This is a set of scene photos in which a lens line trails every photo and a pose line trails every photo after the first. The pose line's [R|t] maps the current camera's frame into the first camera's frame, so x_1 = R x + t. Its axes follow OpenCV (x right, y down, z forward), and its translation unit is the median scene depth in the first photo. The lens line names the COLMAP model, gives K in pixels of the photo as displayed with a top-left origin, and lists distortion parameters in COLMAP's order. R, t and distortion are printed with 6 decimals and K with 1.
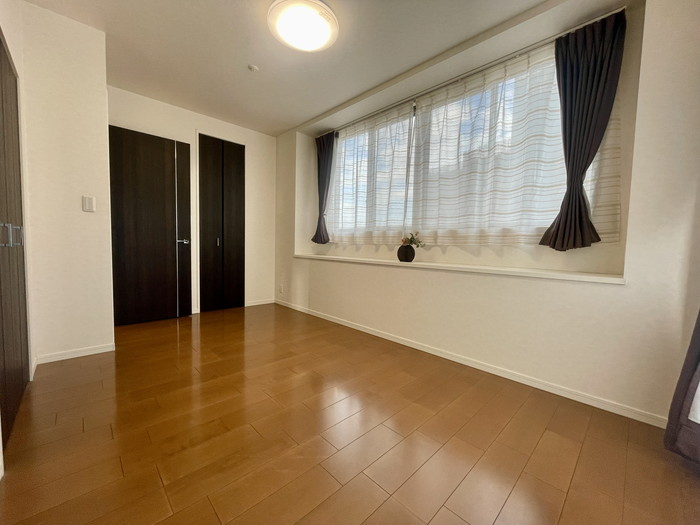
lens RADIAL K [[283.0, 0, 350.0], [0, 283.0, 262.5], [0, 0, 1]] dist [-0.001084, -0.000445]
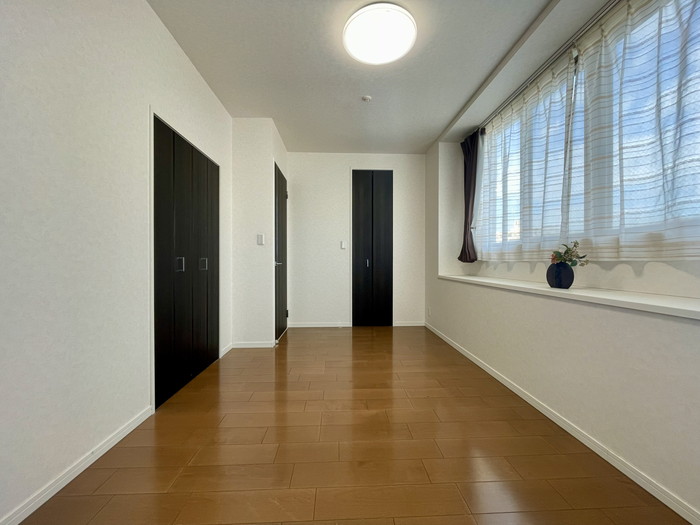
lens RADIAL K [[283.0, 0, 350.0], [0, 283.0, 262.5], [0, 0, 1]] dist [-0.001084, -0.000445]
pose [[0.750637, -0.023764, -0.660287, 0.219242], [-0.020501, 0.998034, -0.059227, -0.010464], [0.660396, 0.057995, 0.748674, 0.154184]]
